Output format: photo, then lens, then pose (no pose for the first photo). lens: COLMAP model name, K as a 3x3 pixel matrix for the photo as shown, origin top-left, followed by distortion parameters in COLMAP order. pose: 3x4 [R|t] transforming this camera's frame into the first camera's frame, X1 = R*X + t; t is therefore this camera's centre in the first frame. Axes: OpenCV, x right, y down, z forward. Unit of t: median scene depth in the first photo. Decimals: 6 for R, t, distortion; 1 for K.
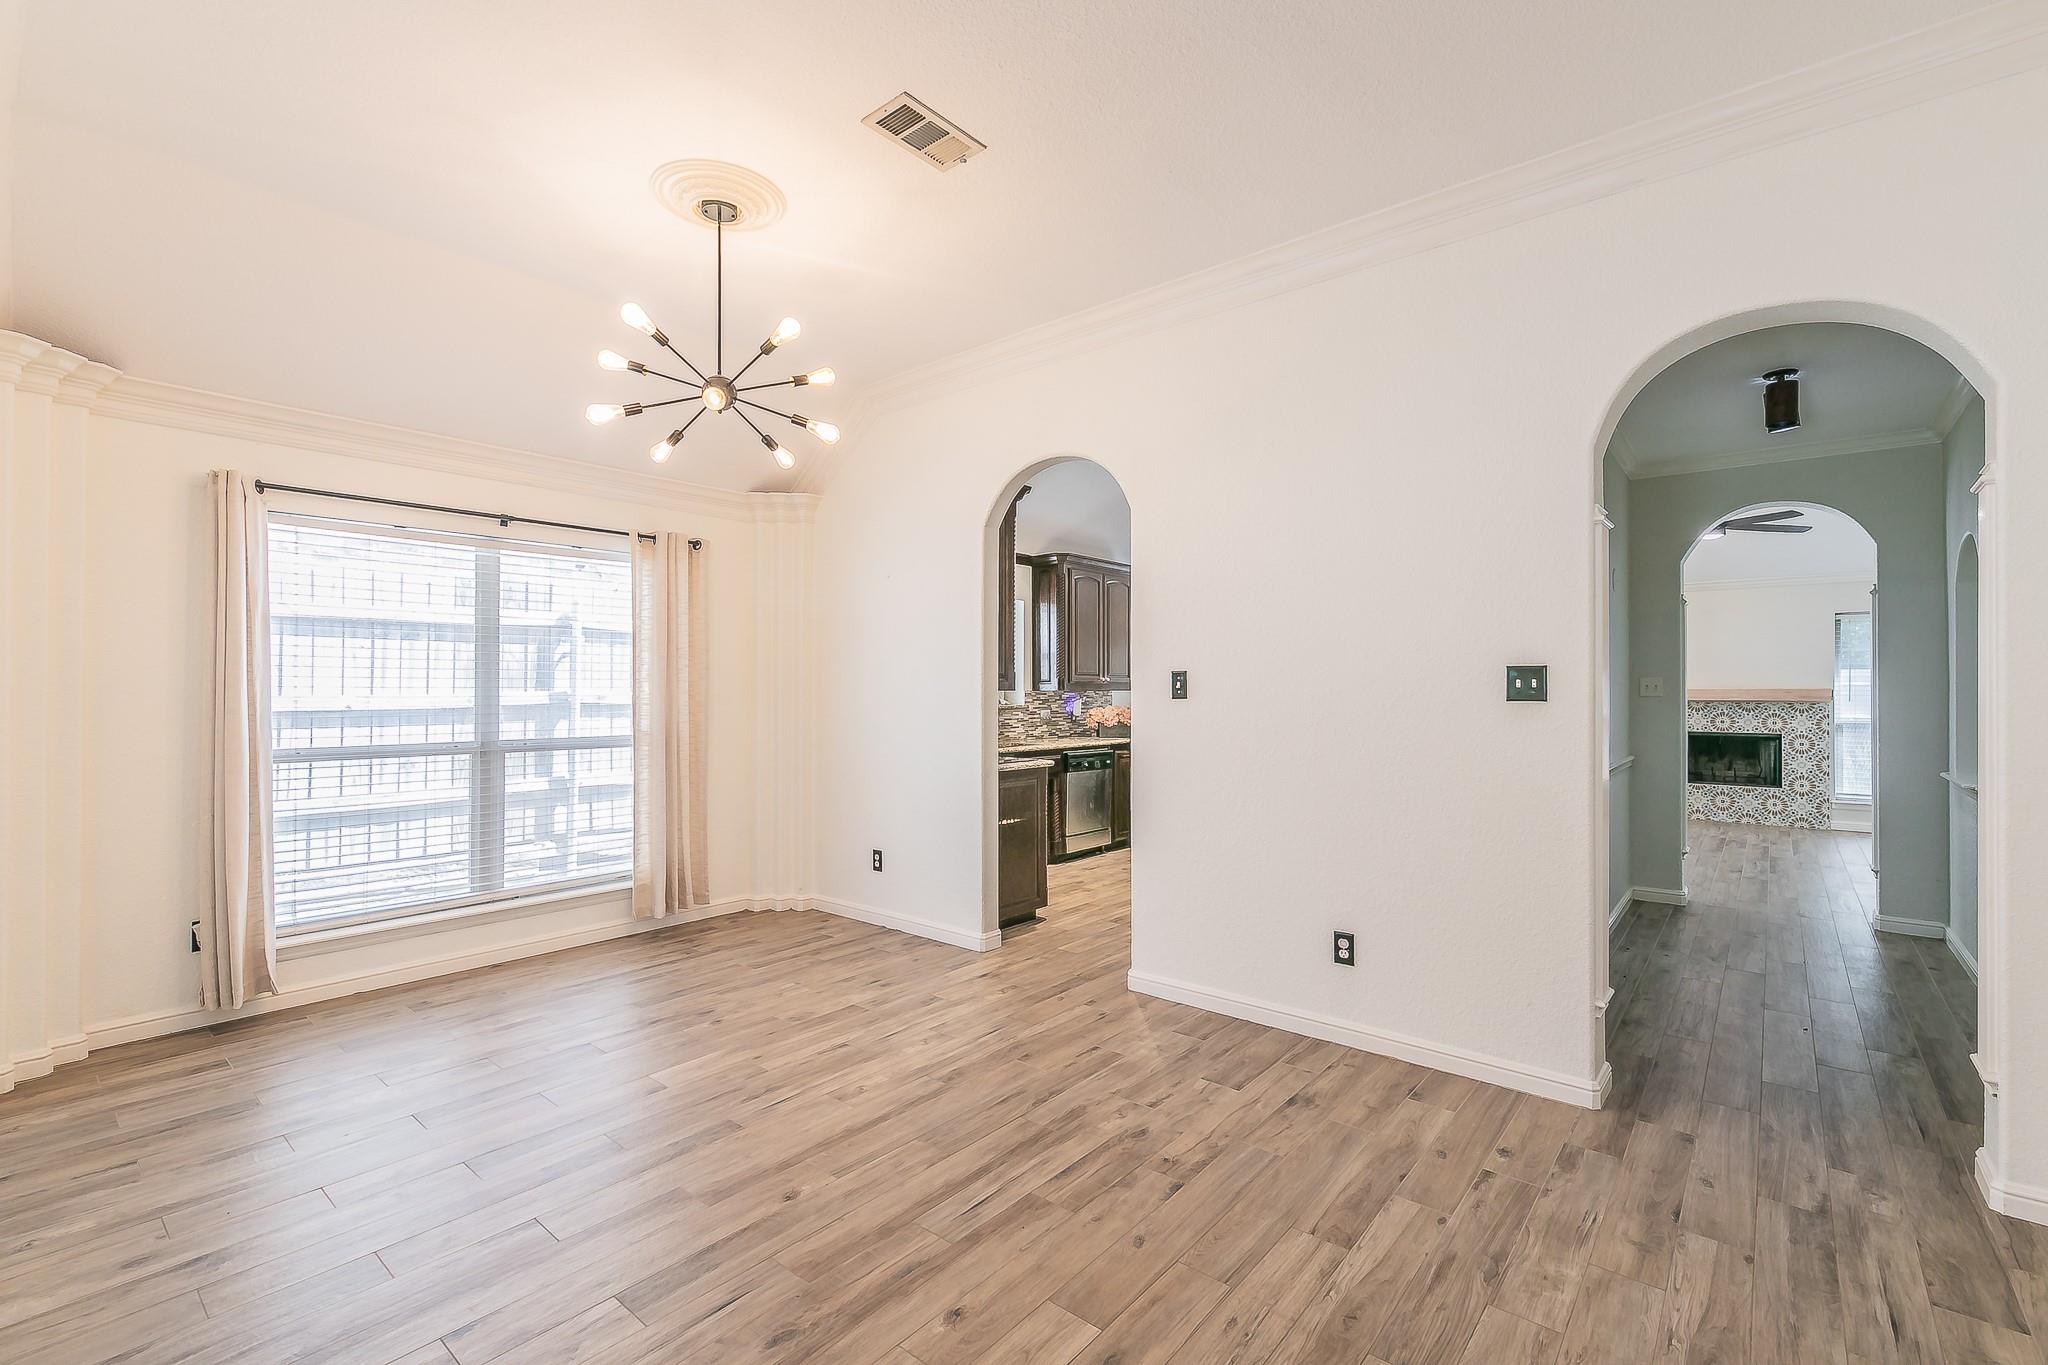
lens RADIAL K [[886.5, 0, 1044.7], [0, 886.5, 678.9], [0, 0, 1]] dist [-0.002433, -0.001063]
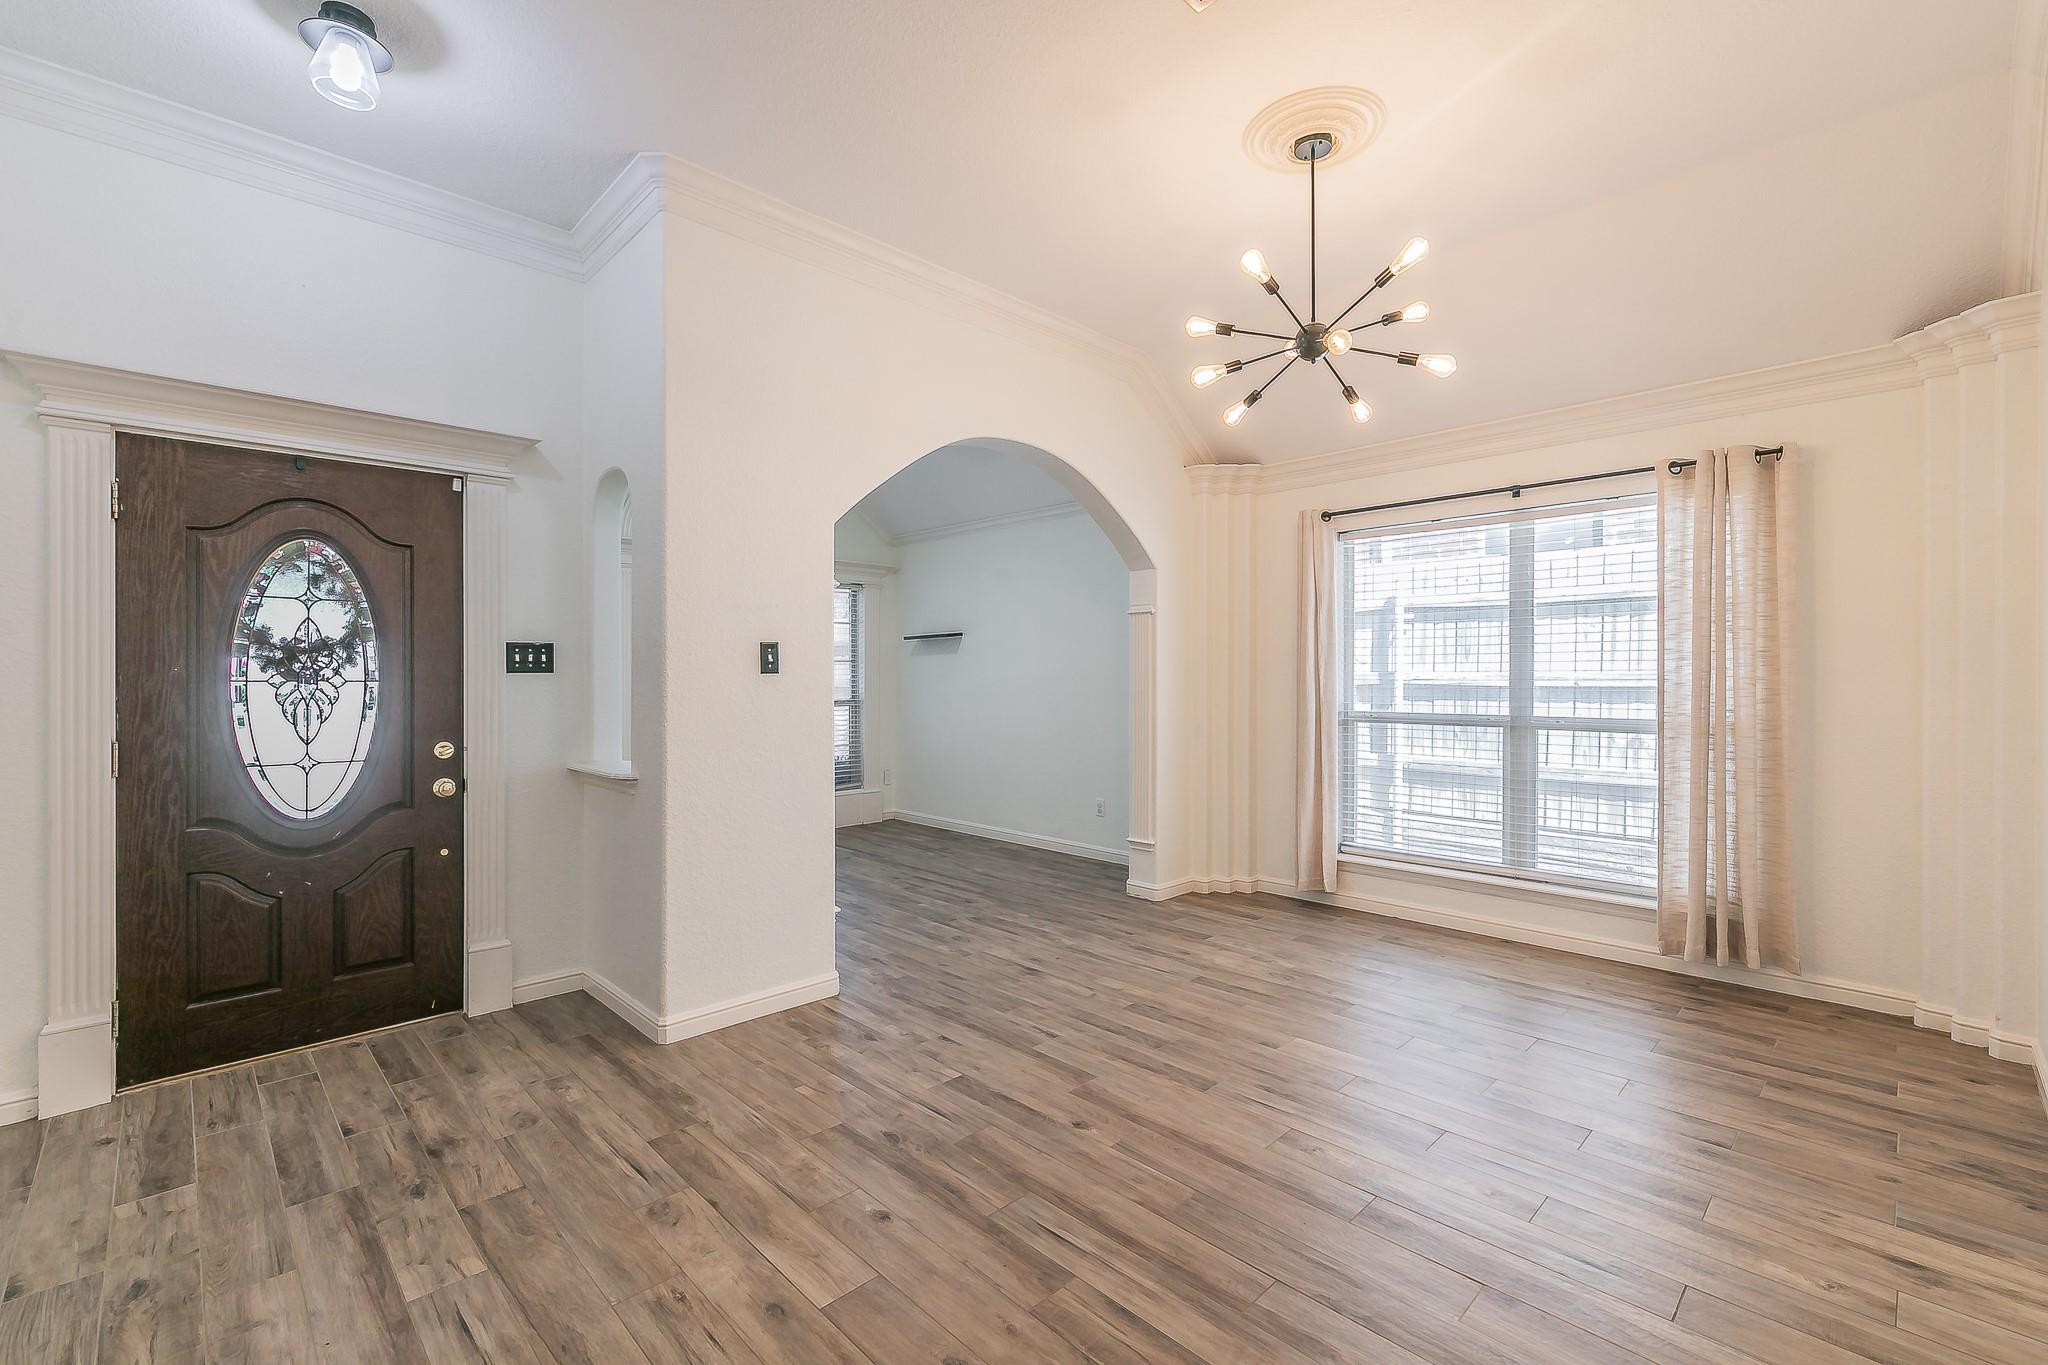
lens RADIAL K [[886.5, 0, 1019.2], [0, 886.5, 689.8], [0, 0, 1]] dist [-0.002433, -0.001063]
pose [[-0.117964, 0.021571, -0.992784, 0.435436], [0.017586, 0.999653, 0.019631, 0.011193], [0.992862, -0.015143, -0.118302, 0.577986]]
